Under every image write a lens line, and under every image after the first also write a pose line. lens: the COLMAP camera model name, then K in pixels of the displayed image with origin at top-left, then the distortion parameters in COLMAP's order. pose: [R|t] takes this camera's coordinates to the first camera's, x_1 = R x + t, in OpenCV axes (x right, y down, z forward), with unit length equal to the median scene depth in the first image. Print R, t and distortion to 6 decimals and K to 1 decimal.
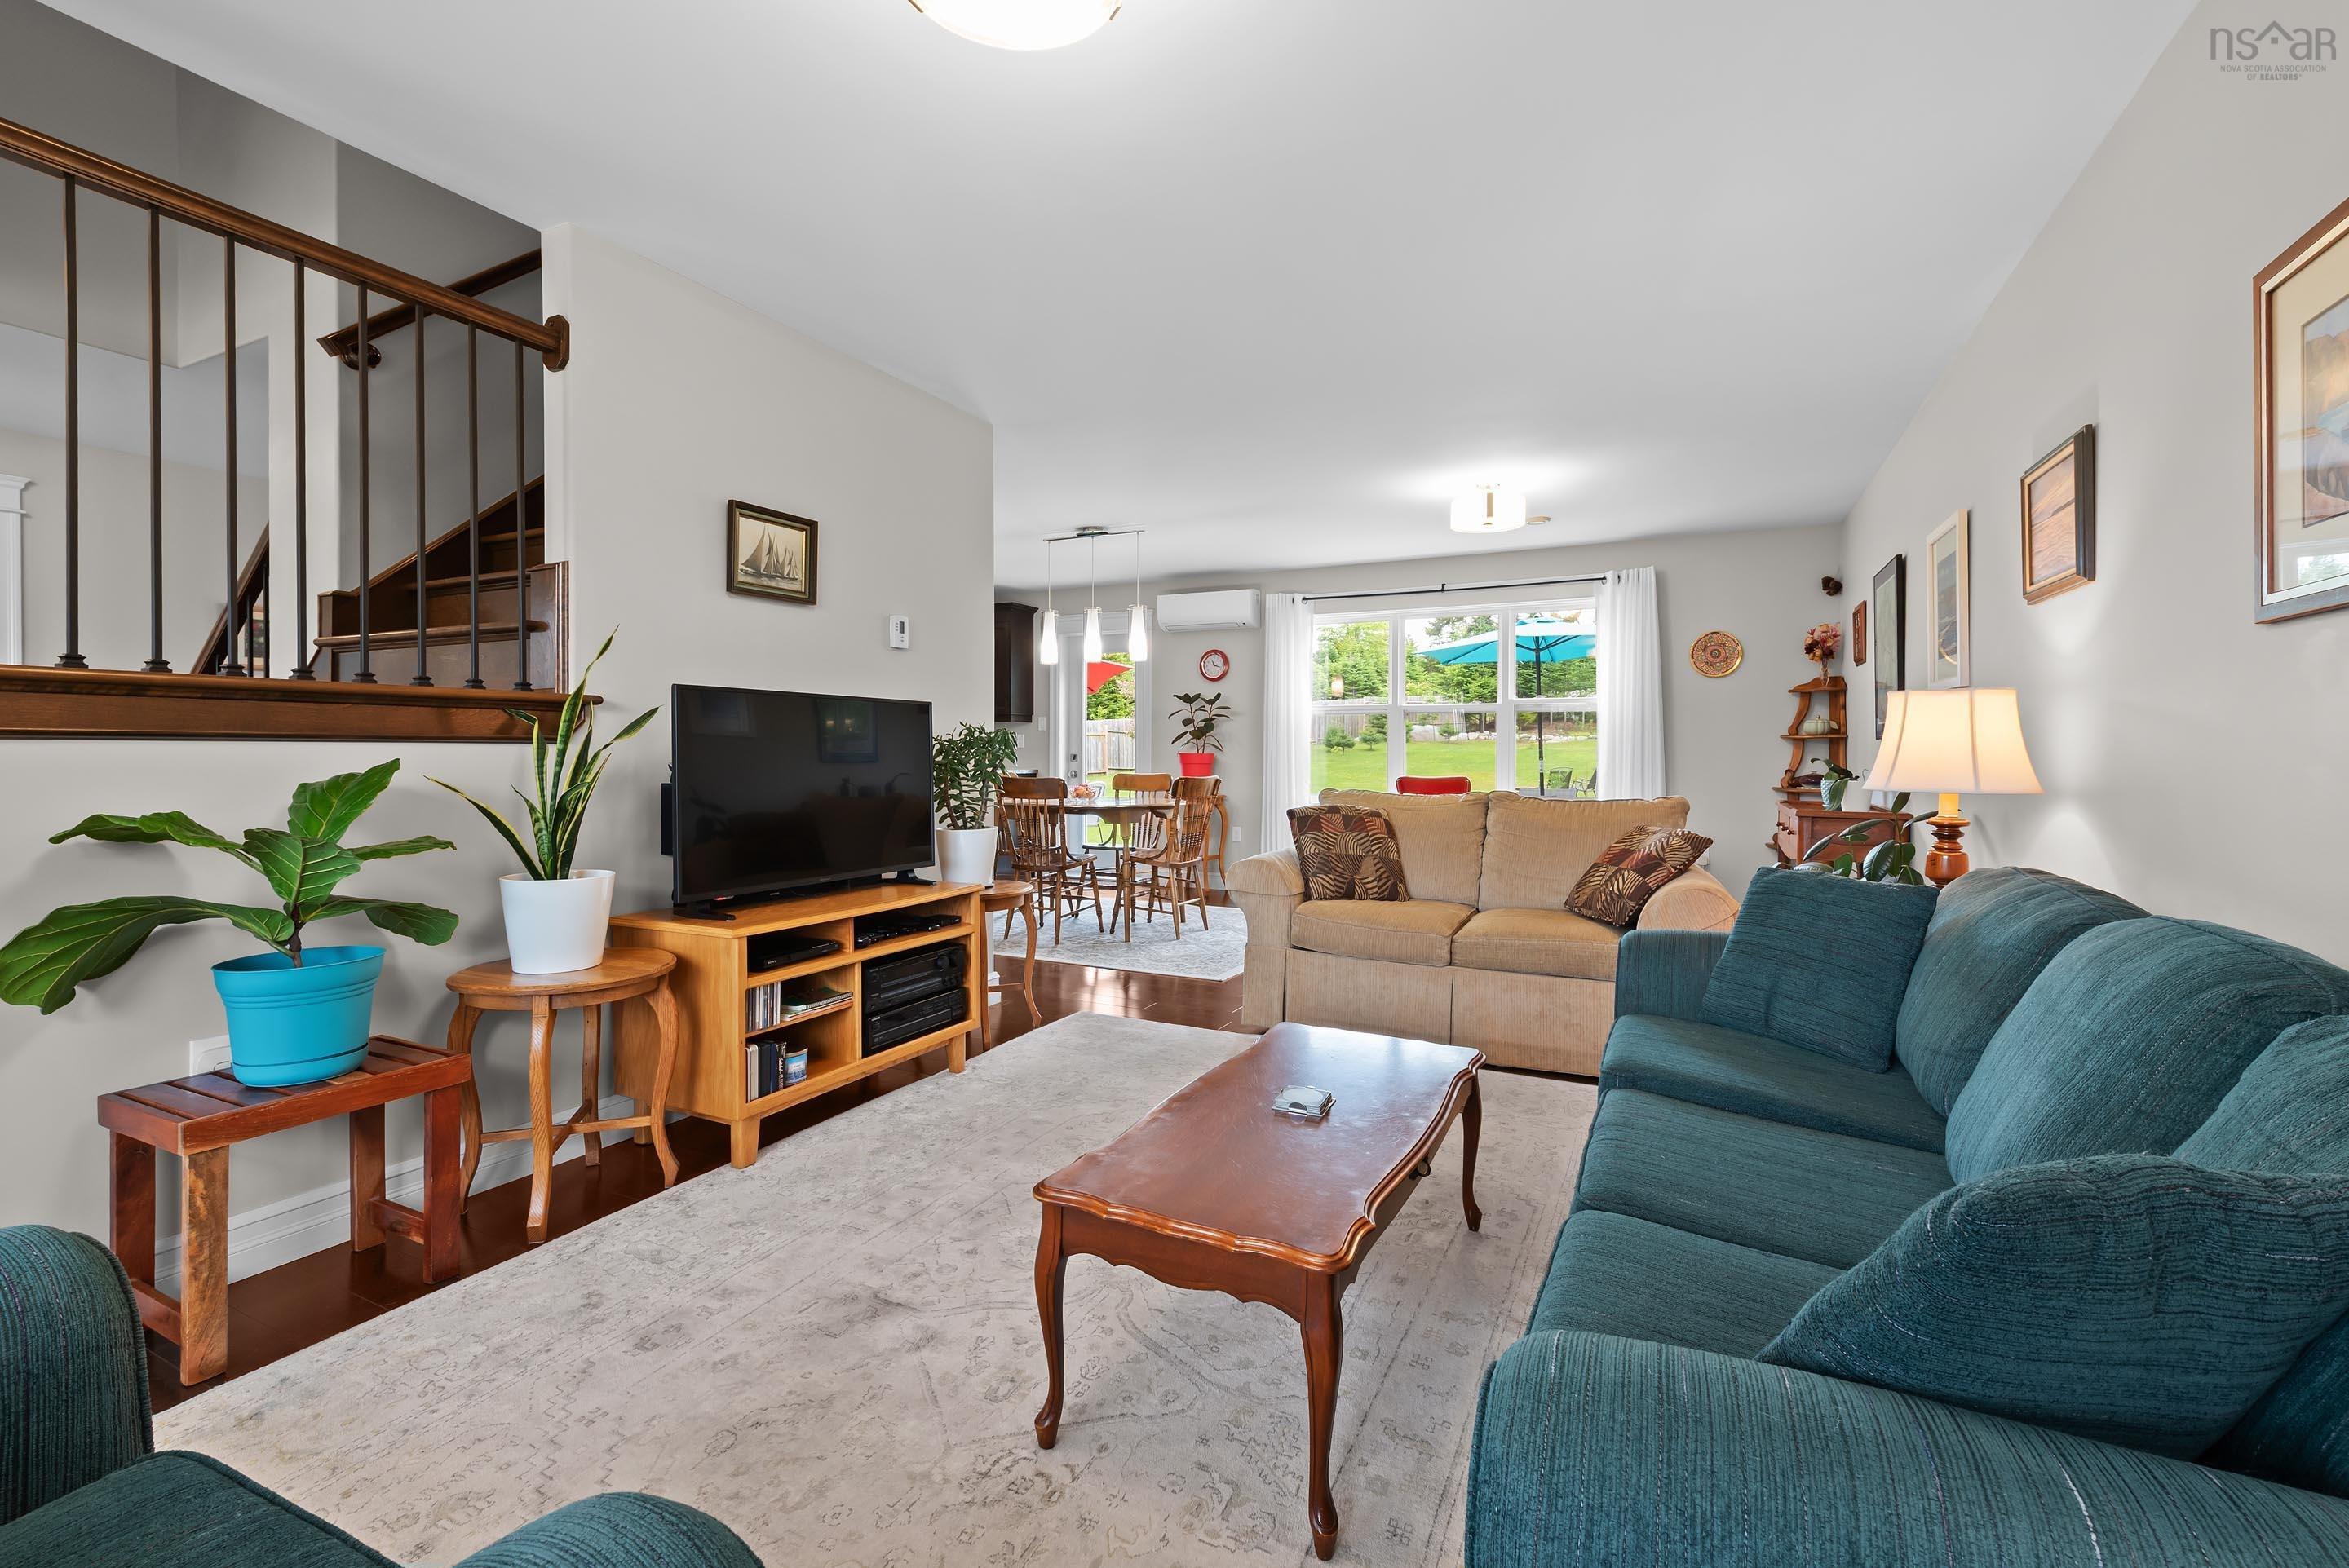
lens RADIAL K [[992.7, 0, 1176.1], [0, 992.7, 763.9], [0, 0, 1]] dist [0.003368, 0.000124]
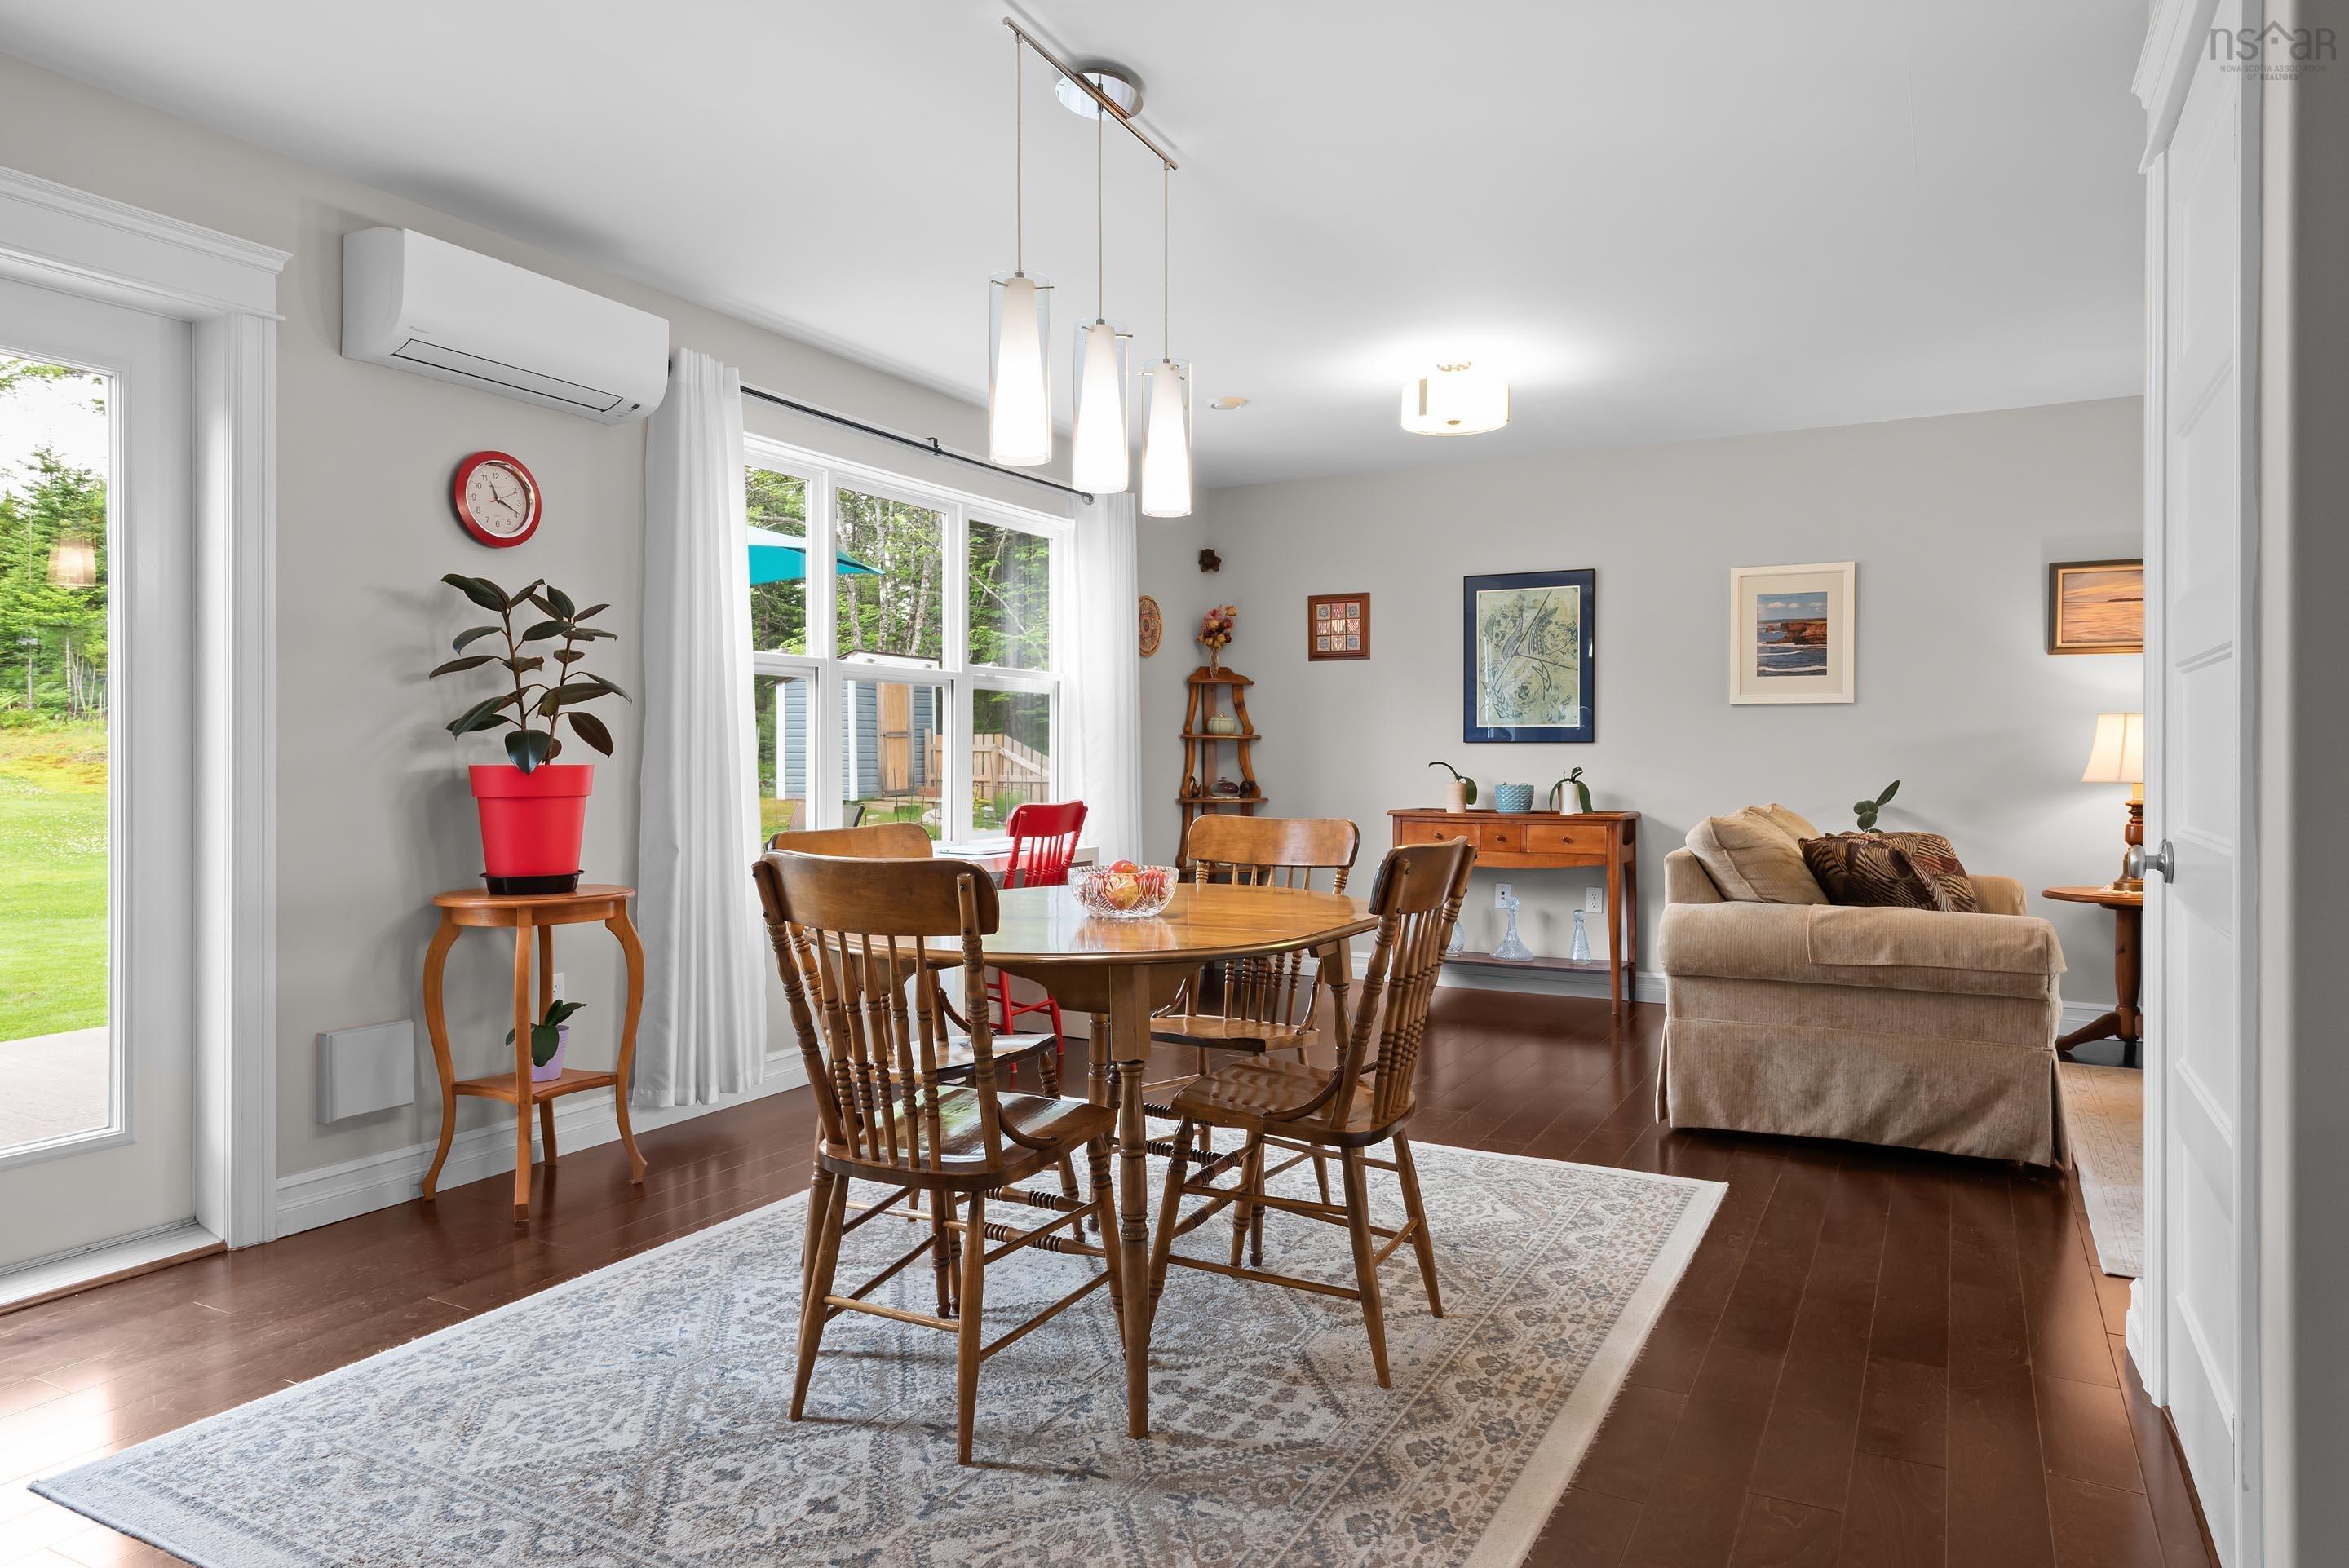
lens RADIAL K [[1433.3, 0, 1188.2], [0, 1433.3, 766.9], [0, 0, 1]] dist [-0.002123, -0.000252]
pose [[0.016845, -0.011806, 0.999788, -0.527687], [0.013658, 0.999840, 0.011577, -0.015013], [-0.999765, 0.013461, 0.017004, 0.920547]]
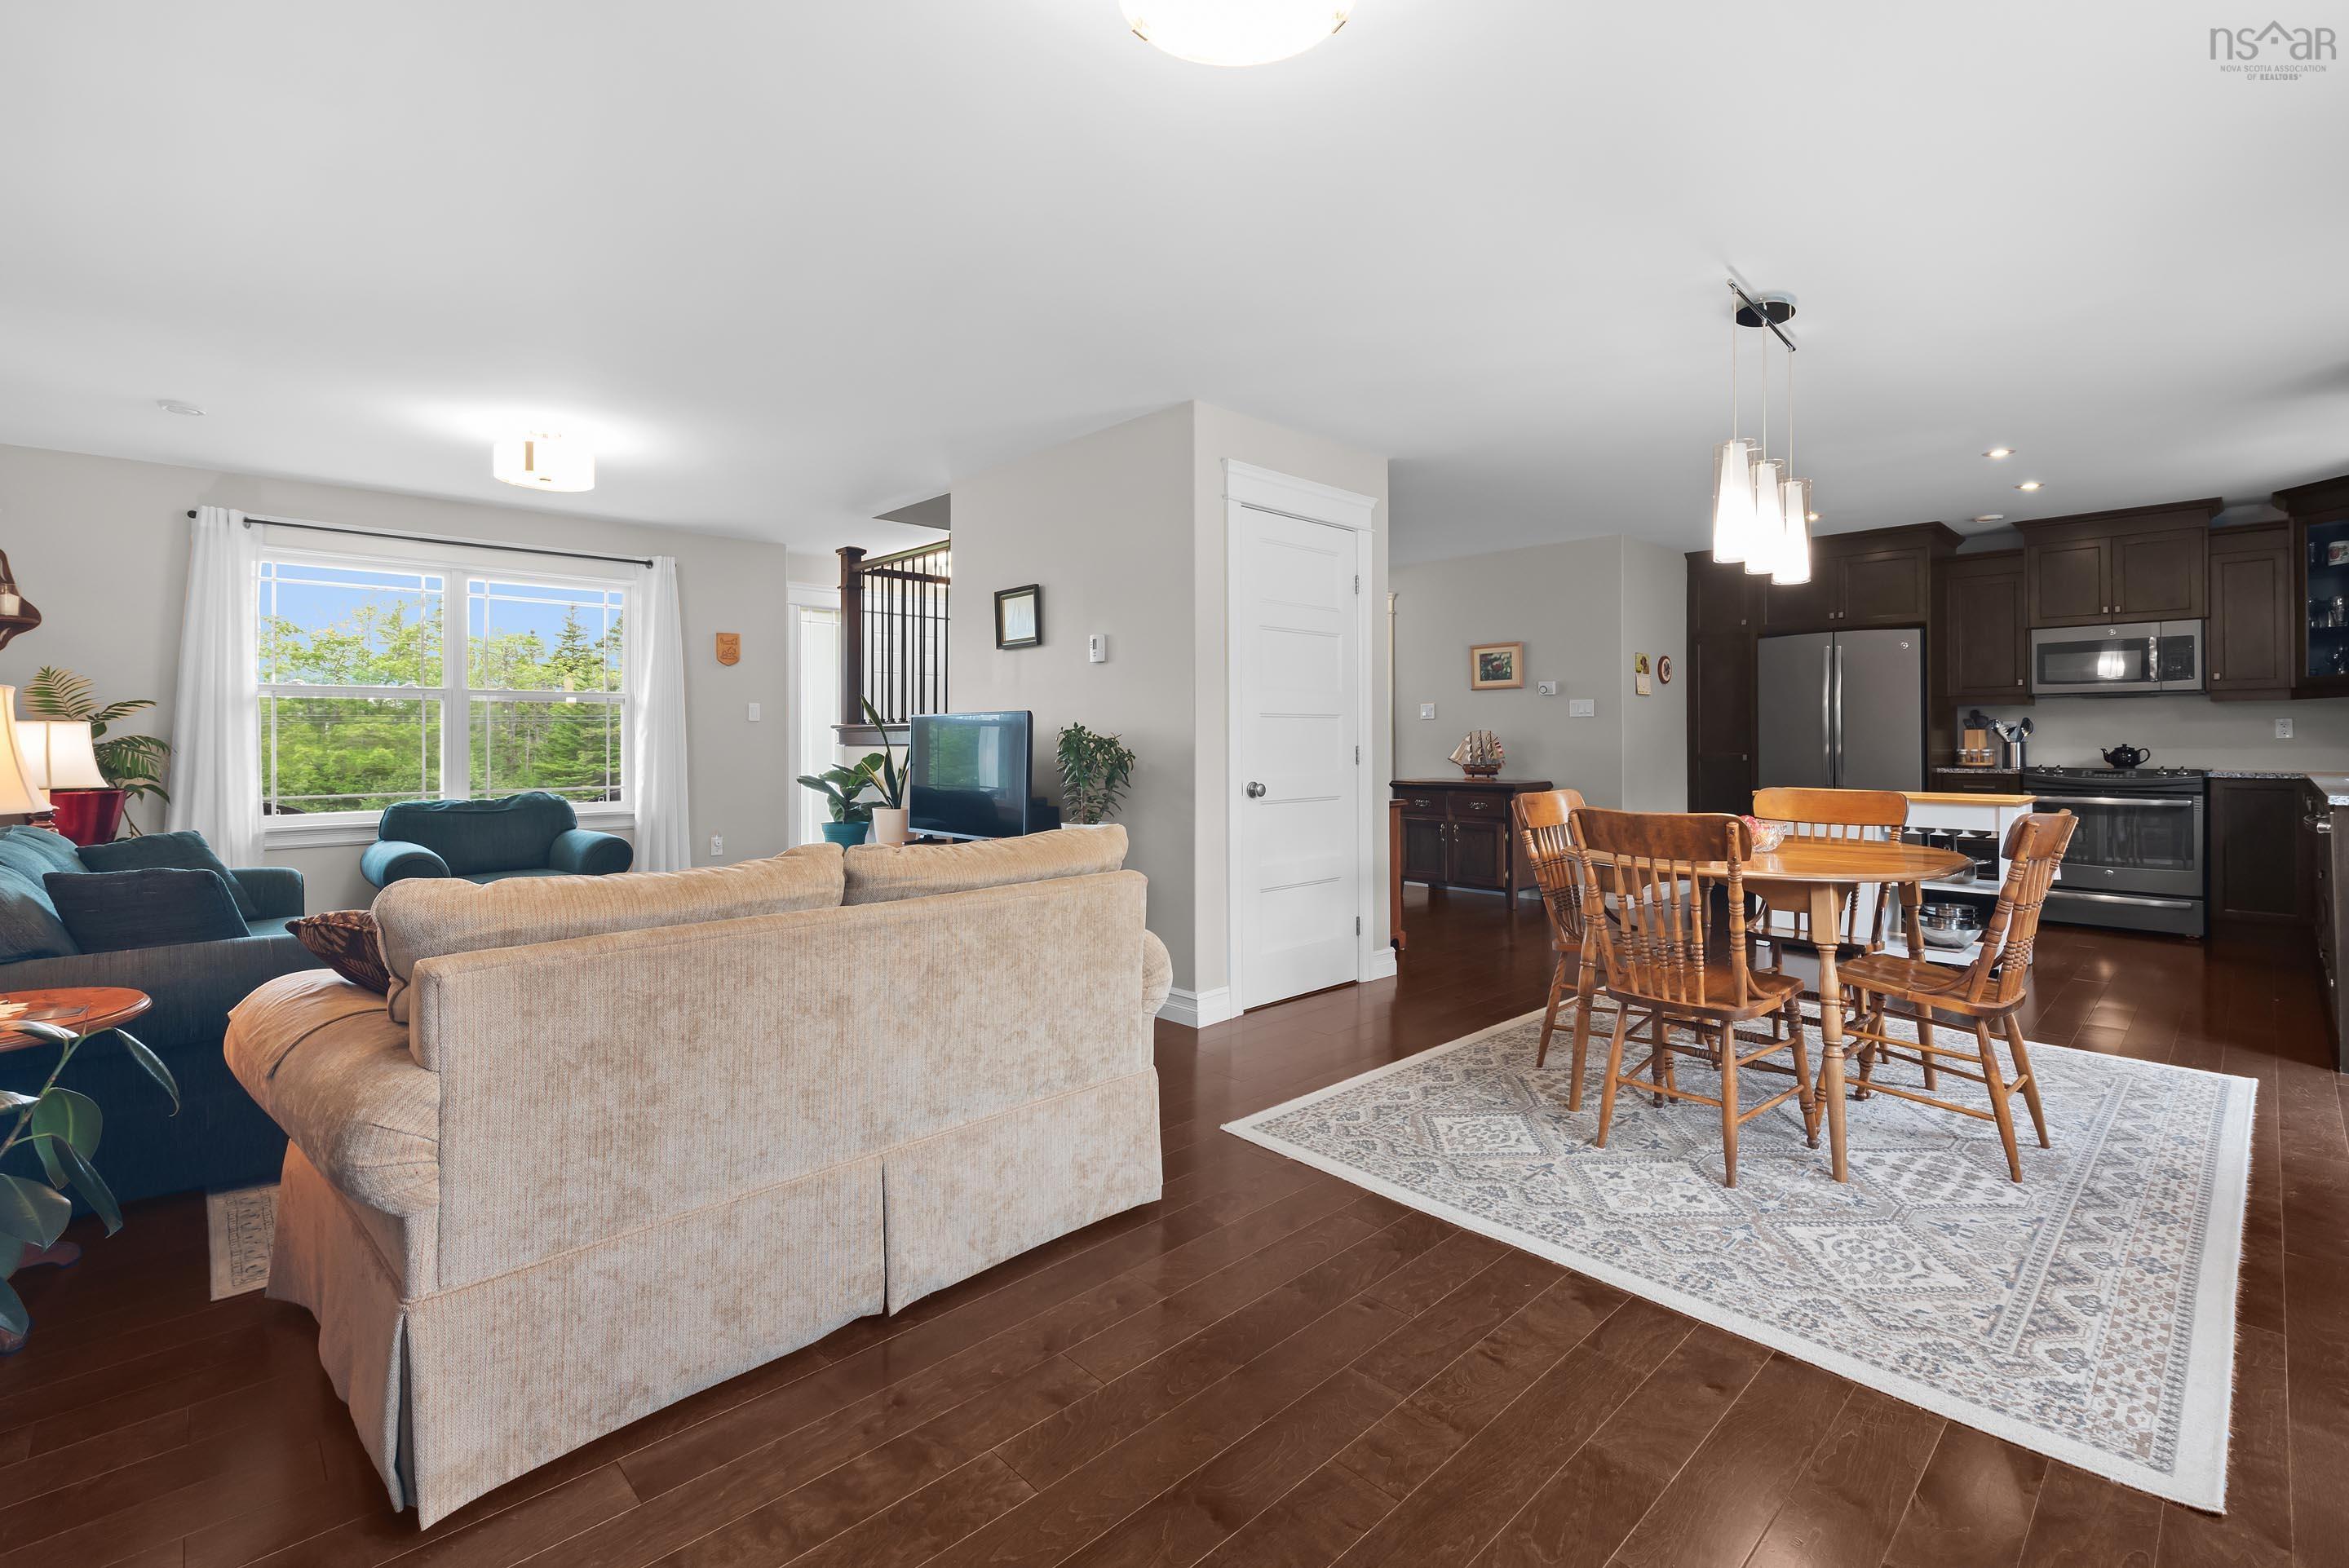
lens RADIAL K [[1052.1, 0, 1181.9], [0, 1052.1, 749.4], [0, 0, 1]] dist [0.011786, 0.000424]
pose [[-0.324118, 0.005837, -0.945999, 0.478701], [-0.007867, 0.999930, 0.008865, -0.014855], [0.945984, 0.010316, -0.324049, 0.855947]]
